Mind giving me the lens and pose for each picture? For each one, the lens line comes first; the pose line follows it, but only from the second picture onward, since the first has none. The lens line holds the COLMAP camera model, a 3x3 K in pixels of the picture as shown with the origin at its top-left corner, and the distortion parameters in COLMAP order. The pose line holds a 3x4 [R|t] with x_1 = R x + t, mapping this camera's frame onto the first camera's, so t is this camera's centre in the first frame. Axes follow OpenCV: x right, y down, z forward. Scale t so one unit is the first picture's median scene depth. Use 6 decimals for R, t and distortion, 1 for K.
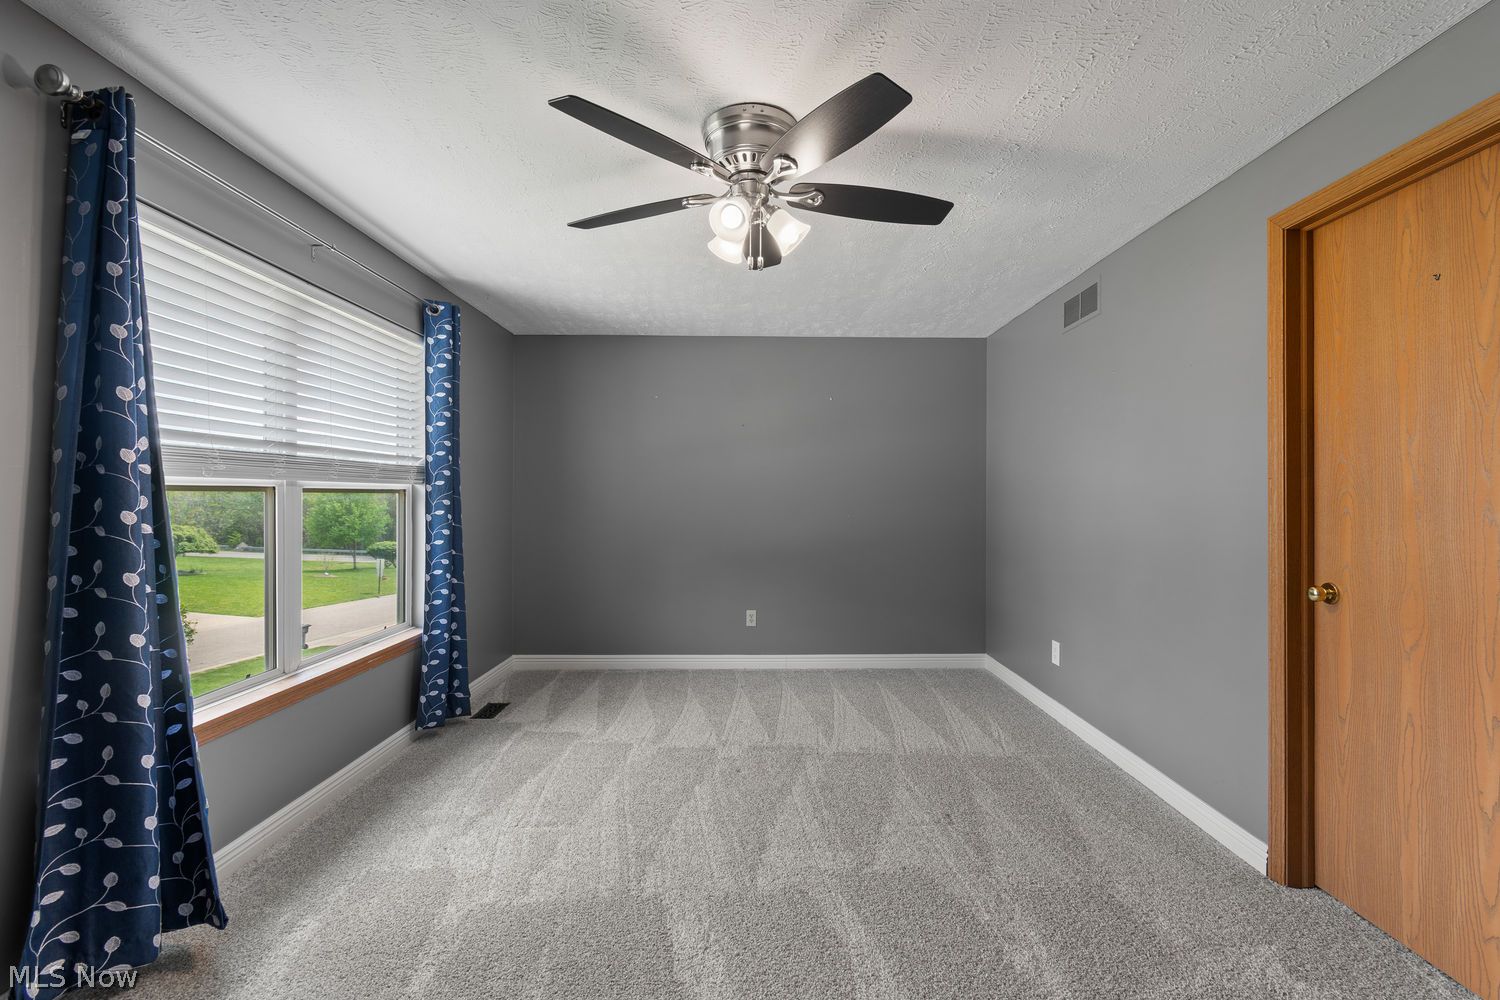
lens RADIAL K [[665.6, 0, 751.9], [0, 665.6, 498.2], [0, 0, 1]] dist [0.002673, -0.002510]
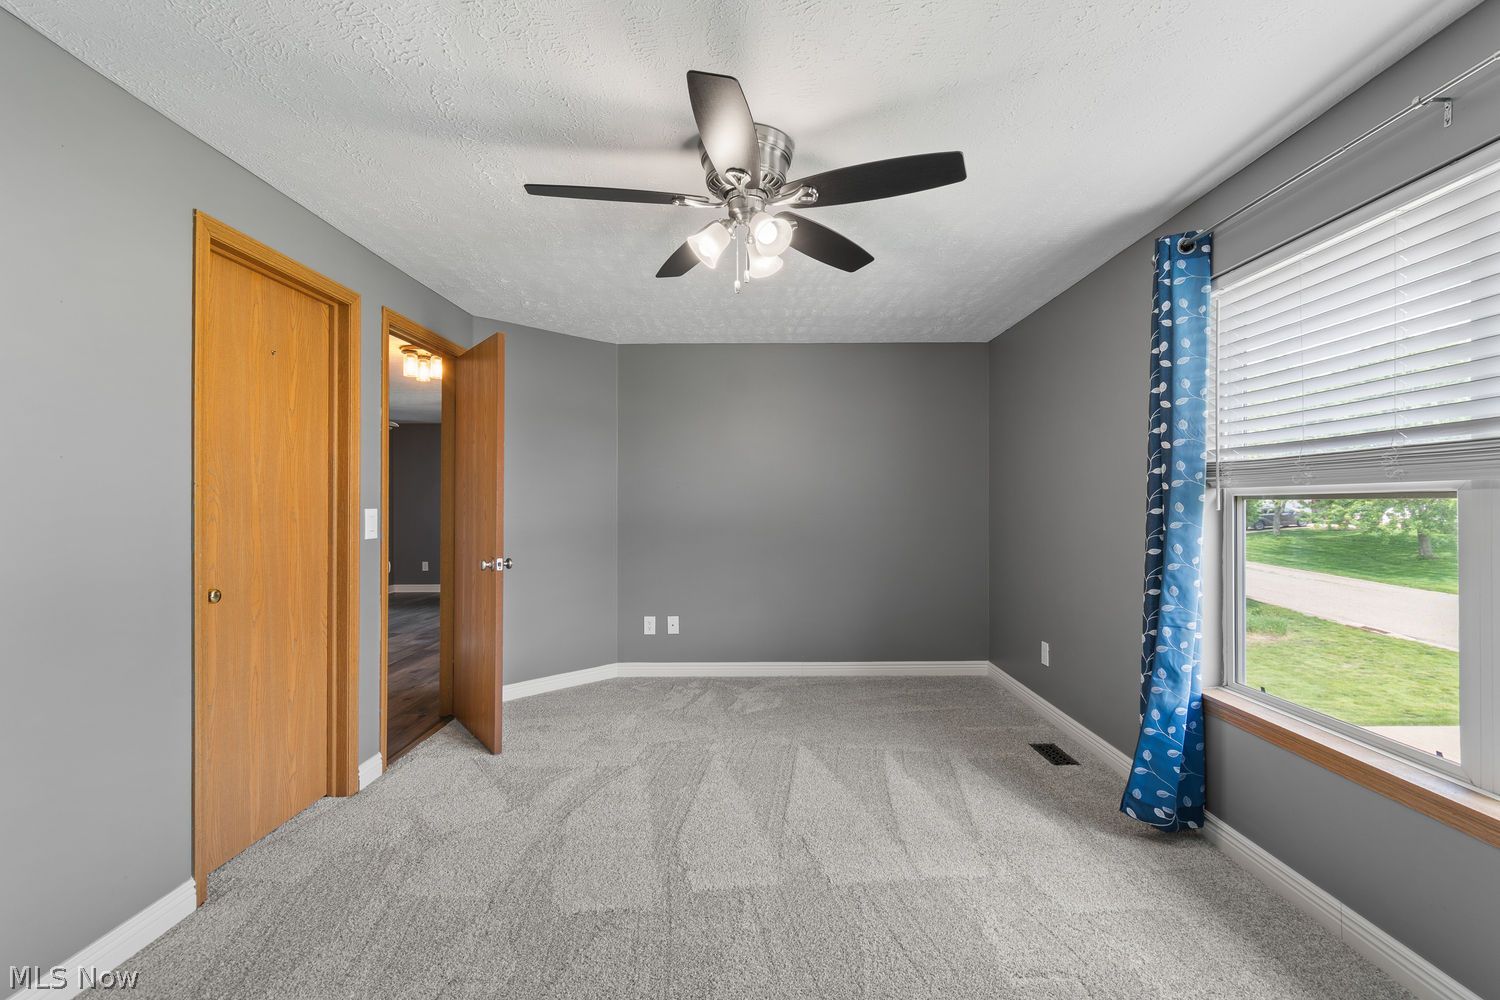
lens RADIAL K [[665.6, 0, 749.6], [0, 665.6, 500.0], [0, 0, 1]] dist [0.002673, -0.002510]
pose [[-0.999979, 0.000283, 0.006425, -0.014244], [0.000270, 0.999998, -0.002118, -0.008385], [-0.006426, -0.002116, -0.999977, 2.299972]]
